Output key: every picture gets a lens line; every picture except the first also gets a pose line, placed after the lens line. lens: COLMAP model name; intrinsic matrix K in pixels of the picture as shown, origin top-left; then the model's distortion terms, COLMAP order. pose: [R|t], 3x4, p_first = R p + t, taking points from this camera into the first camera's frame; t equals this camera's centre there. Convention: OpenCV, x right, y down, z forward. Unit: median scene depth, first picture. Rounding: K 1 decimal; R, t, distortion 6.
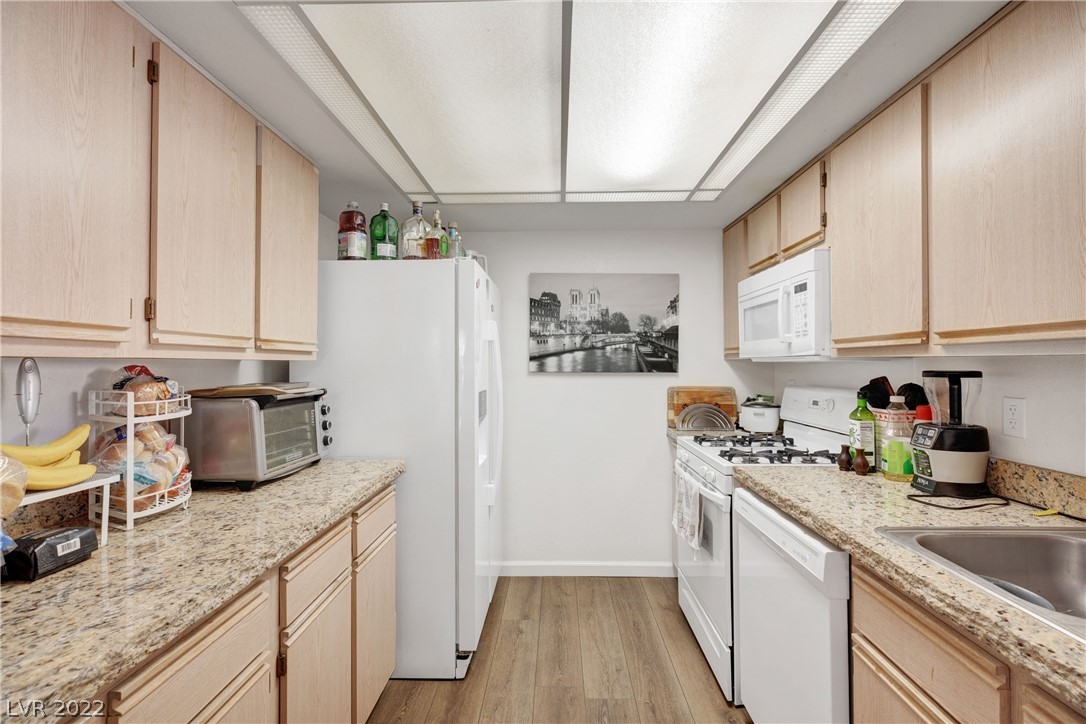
lens RADIAL K [[486.9, 0, 545.9], [0, 486.9, 356.7], [0, 0, 1]] dist [0.002327, -0.000019]
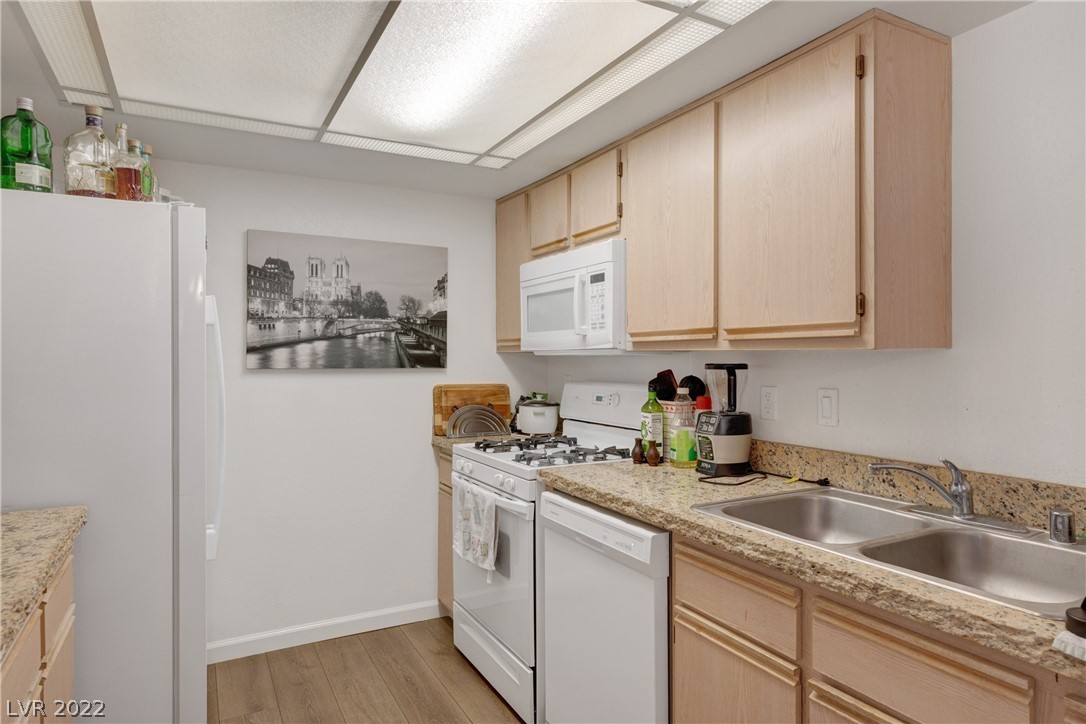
lens RADIAL K [[655.6, 0, 544.5], [0, 655.6, 355.8], [0, 0, 1]] dist [0.011988, -0.000454]
pose [[0.869990, 0.001723, 0.493067, -0.209325], [-0.007087, 0.999934, 0.009011, 0.000642], [-0.493019, -0.011334, 0.869945, -0.073987]]
